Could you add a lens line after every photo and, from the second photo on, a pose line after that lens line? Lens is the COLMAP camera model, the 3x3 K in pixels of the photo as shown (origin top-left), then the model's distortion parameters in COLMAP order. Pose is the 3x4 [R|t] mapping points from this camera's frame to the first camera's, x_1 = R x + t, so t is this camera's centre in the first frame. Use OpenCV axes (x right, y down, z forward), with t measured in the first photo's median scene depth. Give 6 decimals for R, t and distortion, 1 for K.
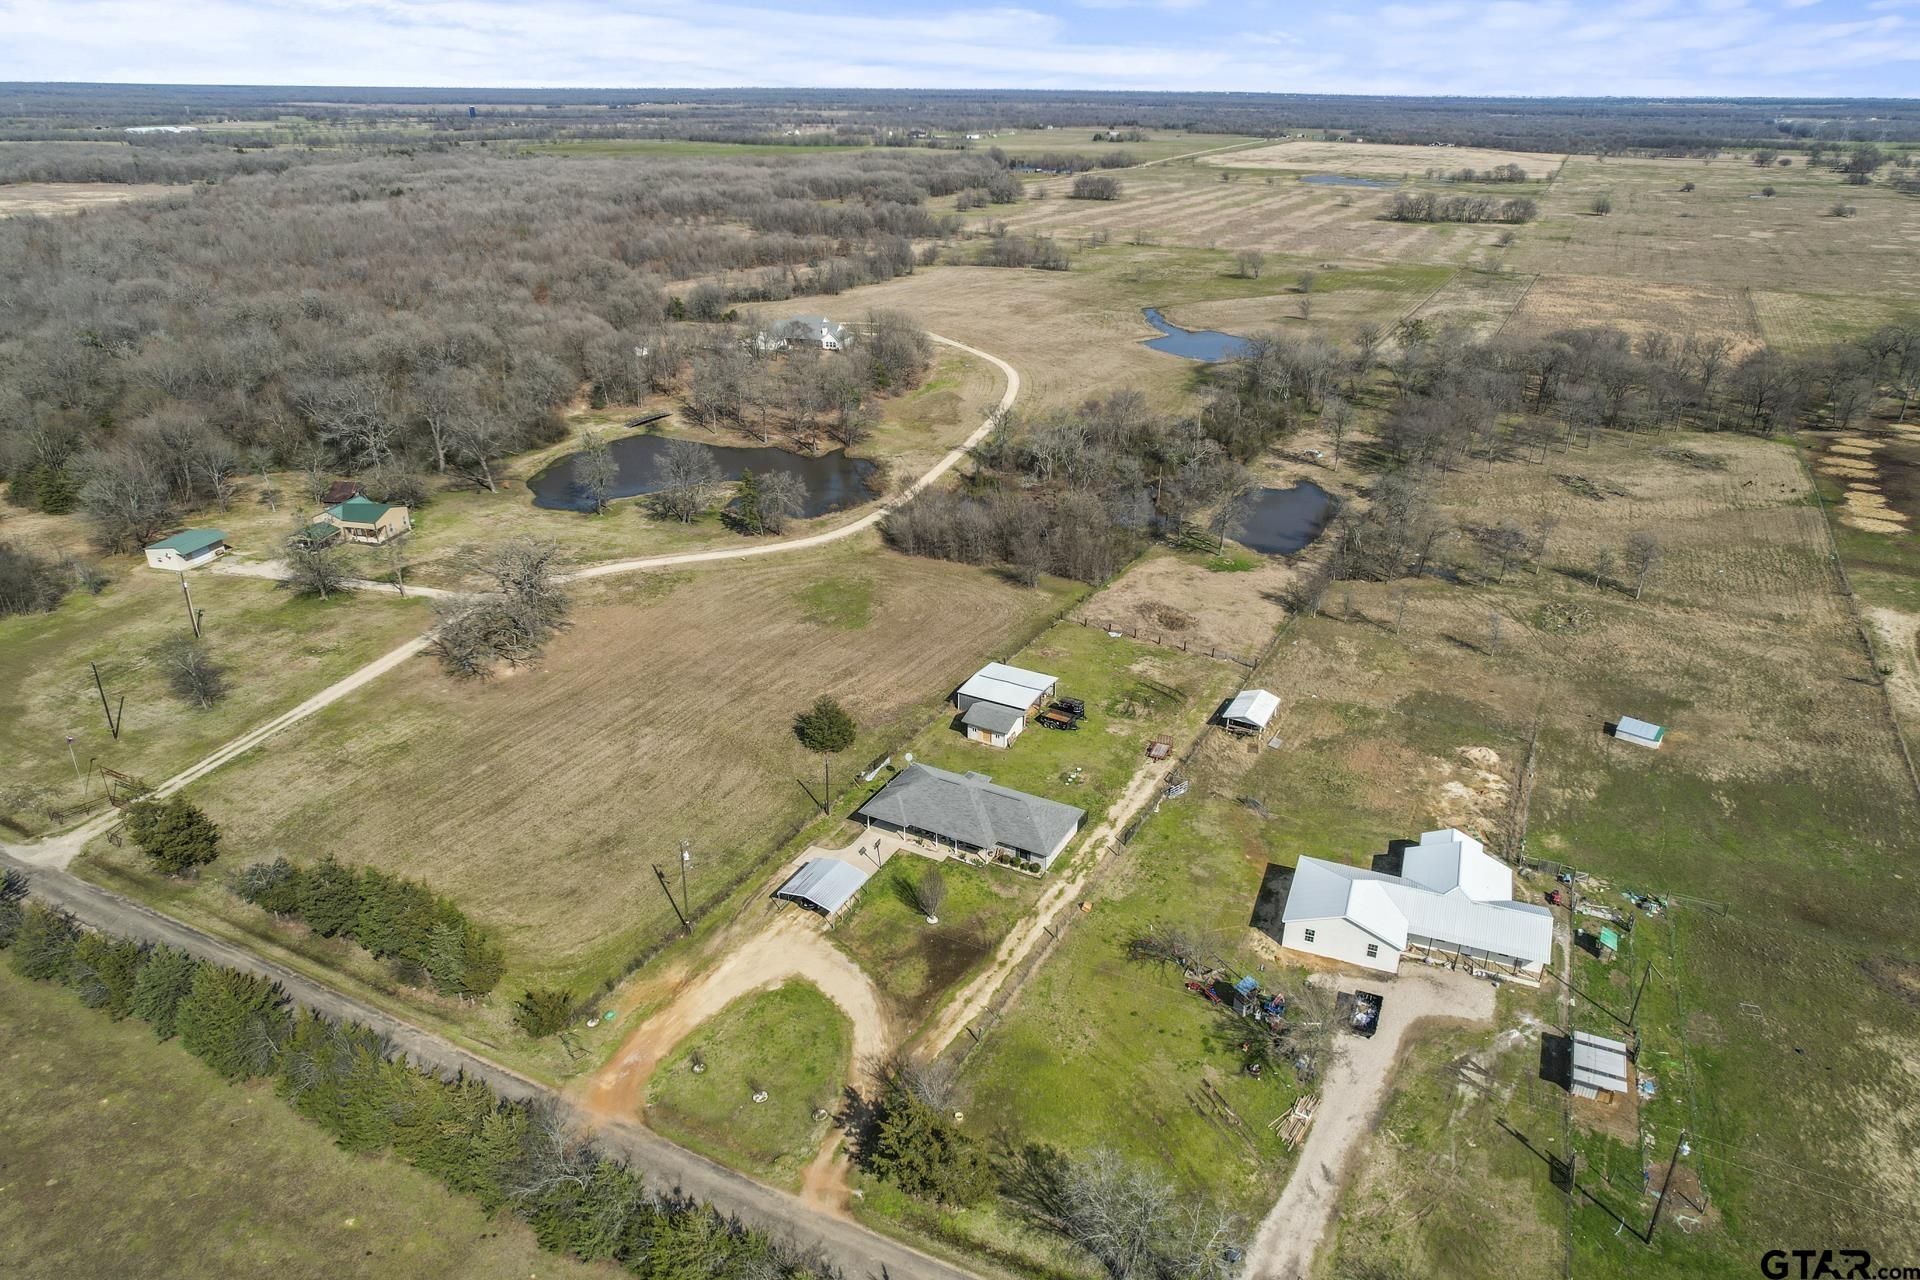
lens RADIAL K [[1238.5, 0, 960.0], [0, 1238.5, 640.0], [0, 0, 1]] dist [-0.079586, 0.065678]
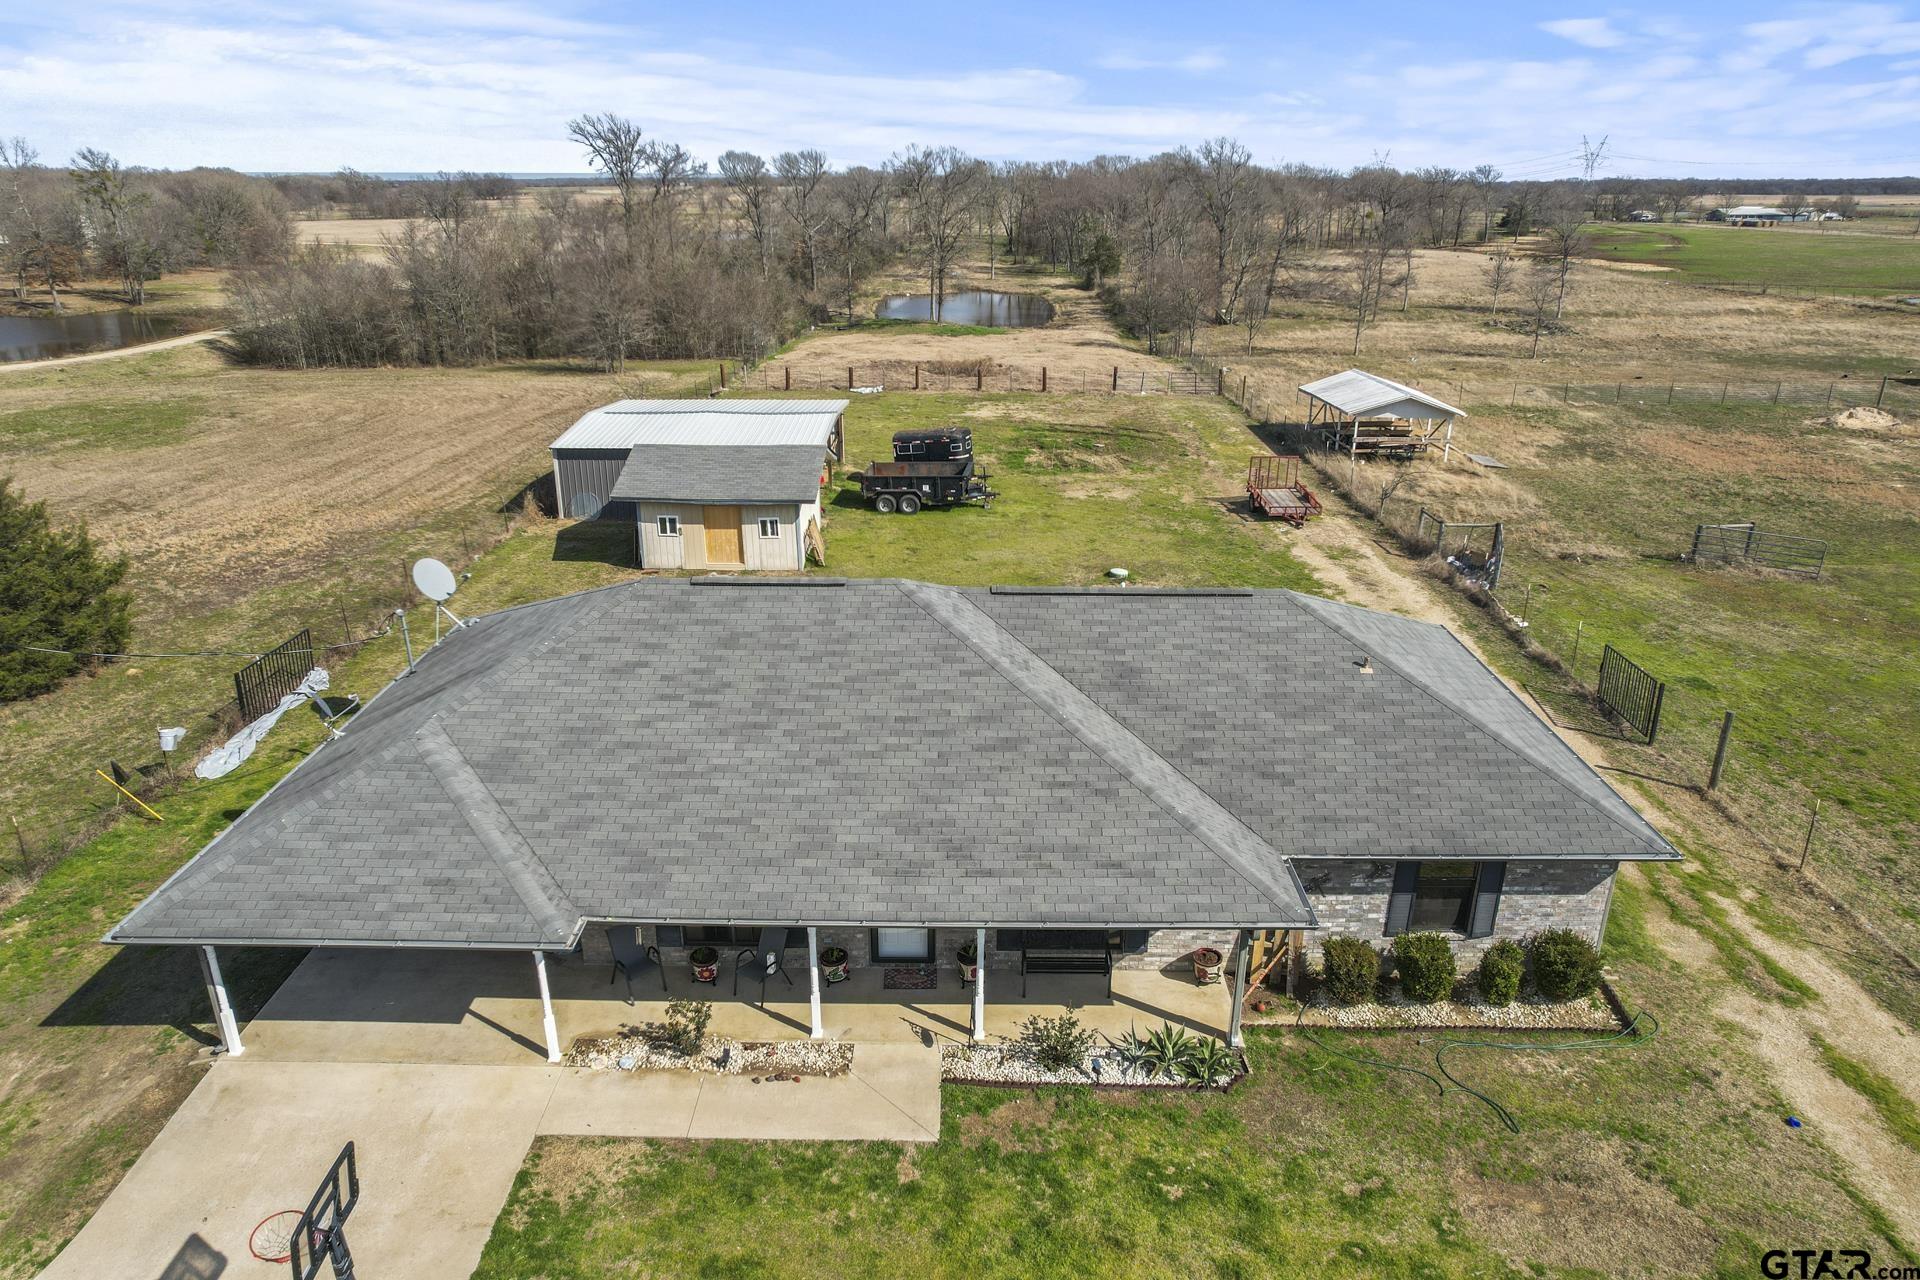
lens RADIAL K [[1238.5, 0, 960.0], [0, 1238.5, 640.0], [0, 0, 1]] dist [-0.079586, 0.065678]
pose [[0.890149, -0.175023, 0.420717, -0.053055], [0.202507, 0.979052, -0.021167, 0.131856], [-0.408199, 0.104040, 0.906945, 0.869821]]
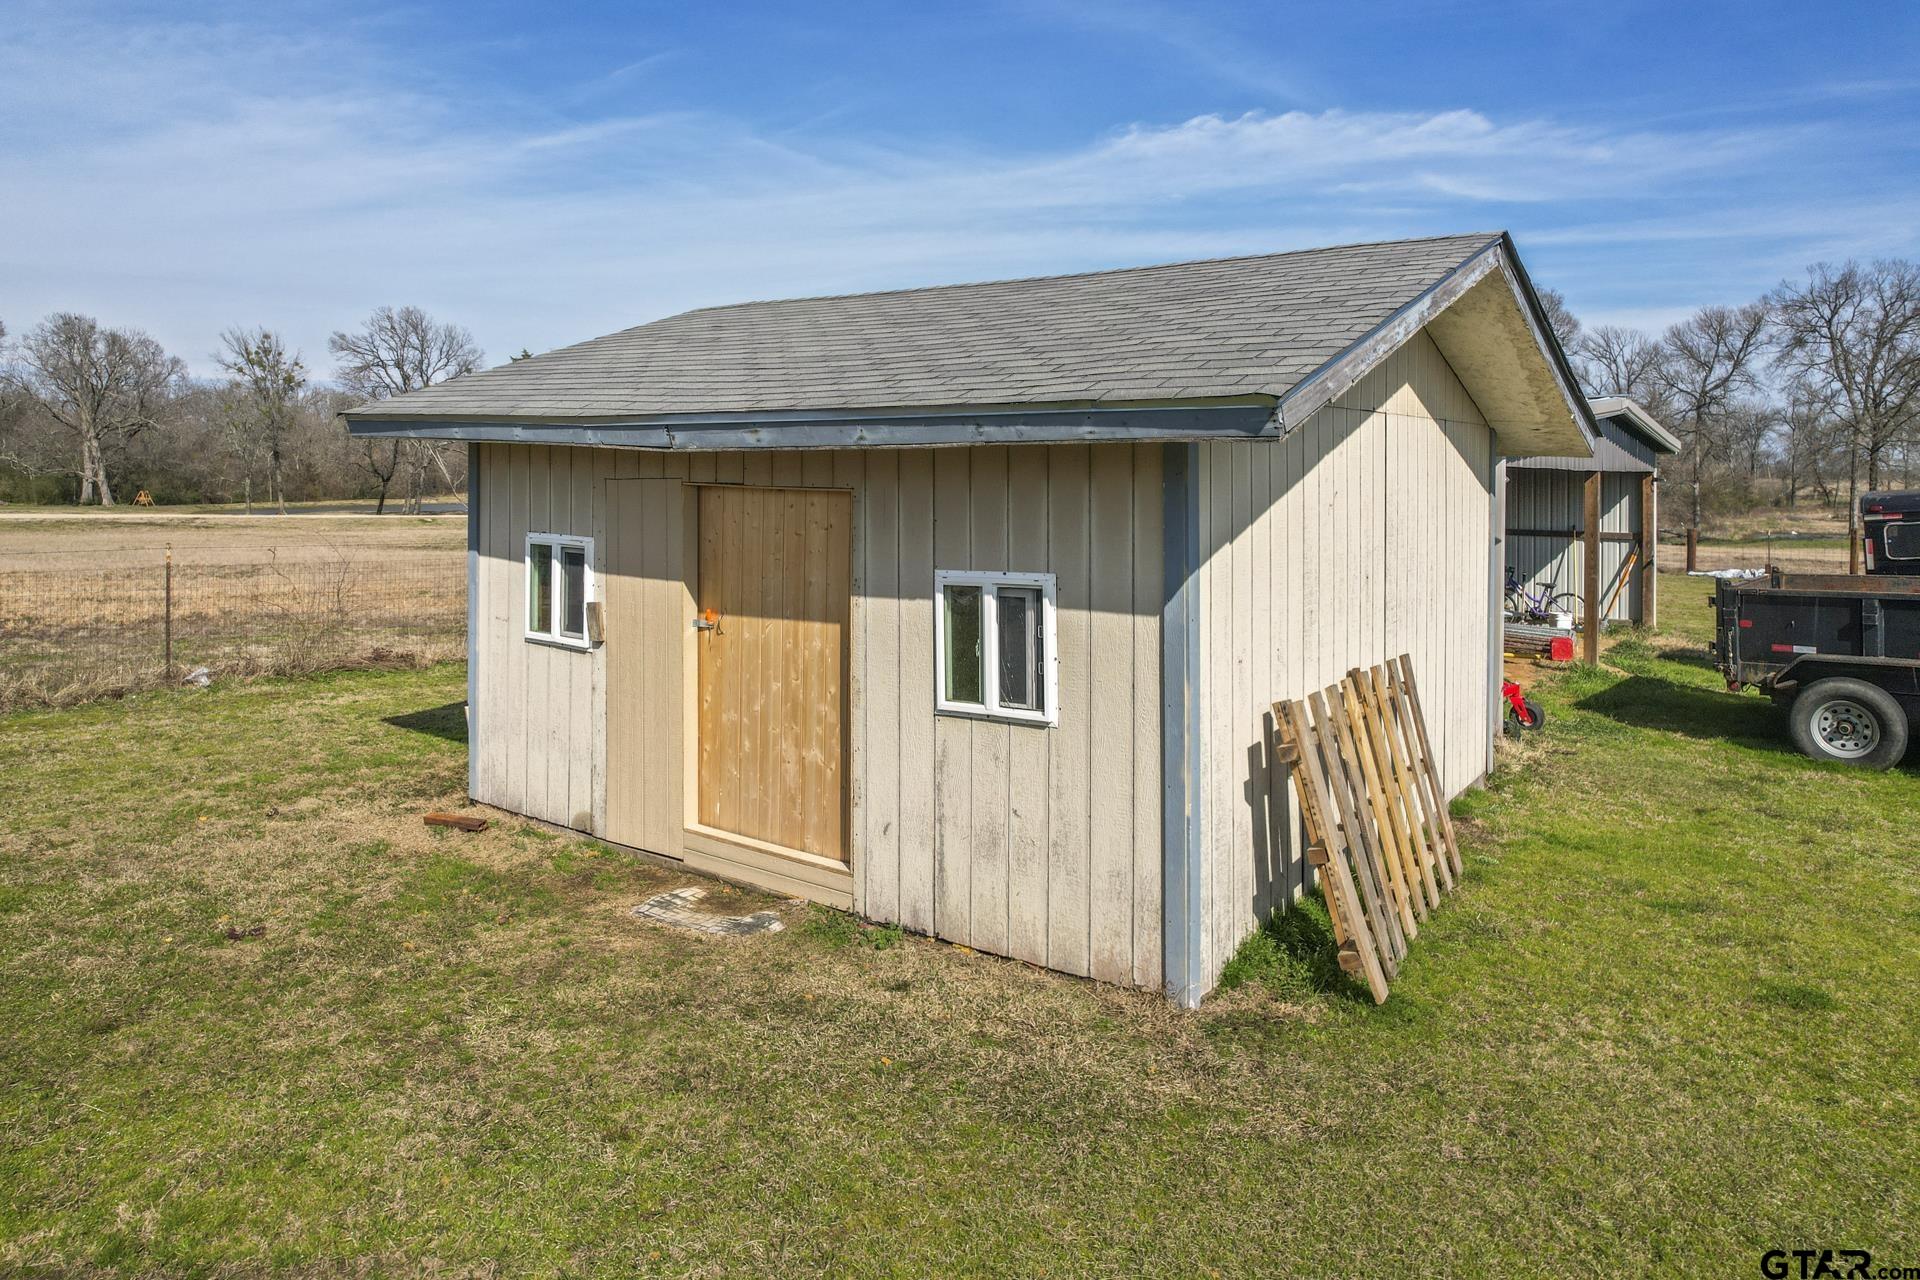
lens RADIAL K [[1238.5, 0, 960.0], [0, 1238.5, 640.0], [0, 0, 1]] dist [-0.079586, 0.065678]
pose [[0.989628, 0.014202, -0.142947, 0.042085], [-0.054877, 0.957003, -0.284840, 0.100821], [0.132755, 0.289731, 0.947857, 1.122051]]
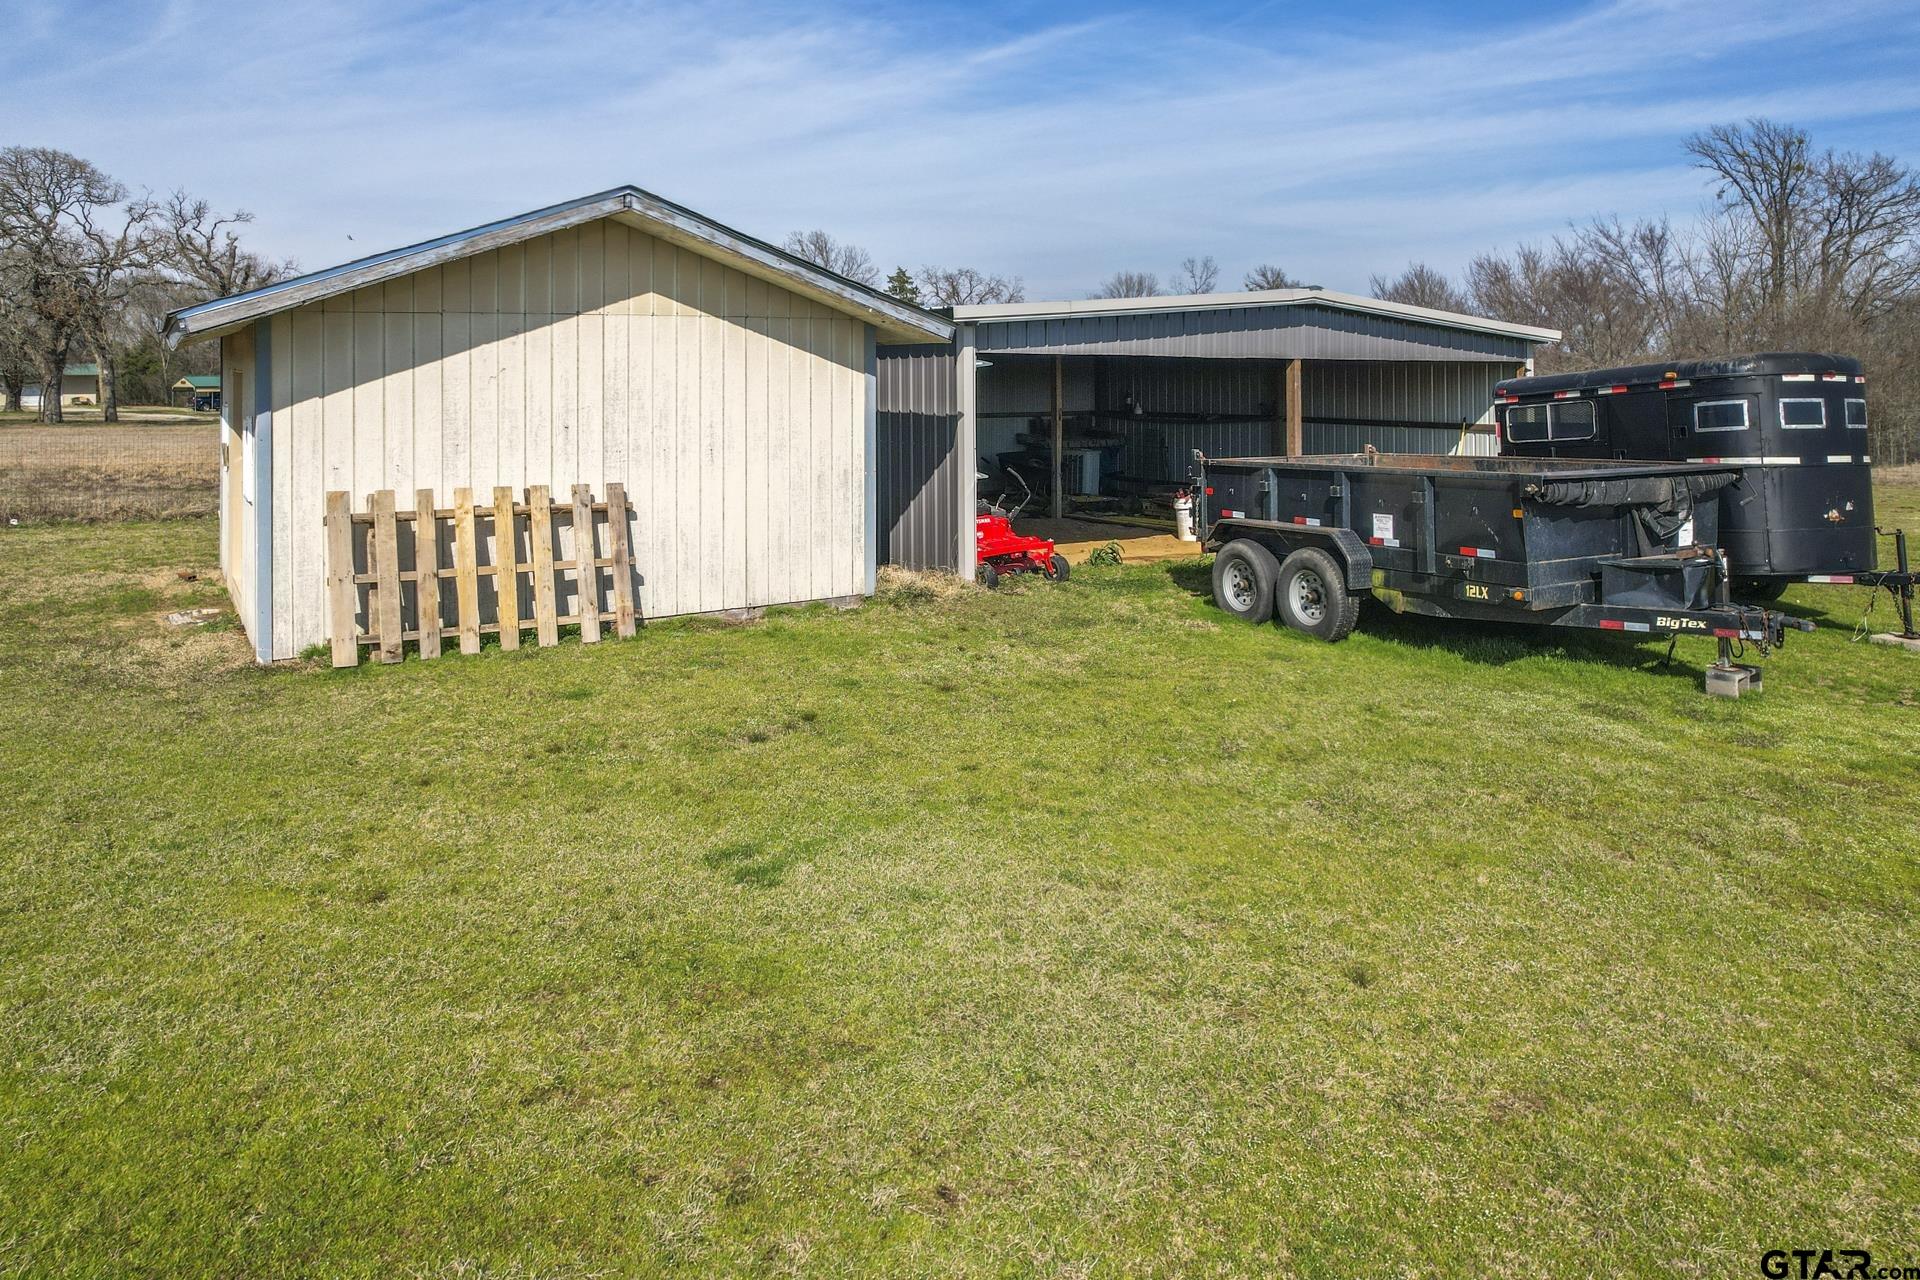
lens RADIAL K [[1238.5, 0, 960.0], [0, 1238.5, 640.0], [0, 0, 1]] dist [-0.079586, 0.065678]
pose [[0.881074, 0.086300, -0.465038, 0.111586], [-0.186379, 0.967008, -0.173665, 0.103713], [0.434708, 0.239685, 0.868090, 1.121213]]
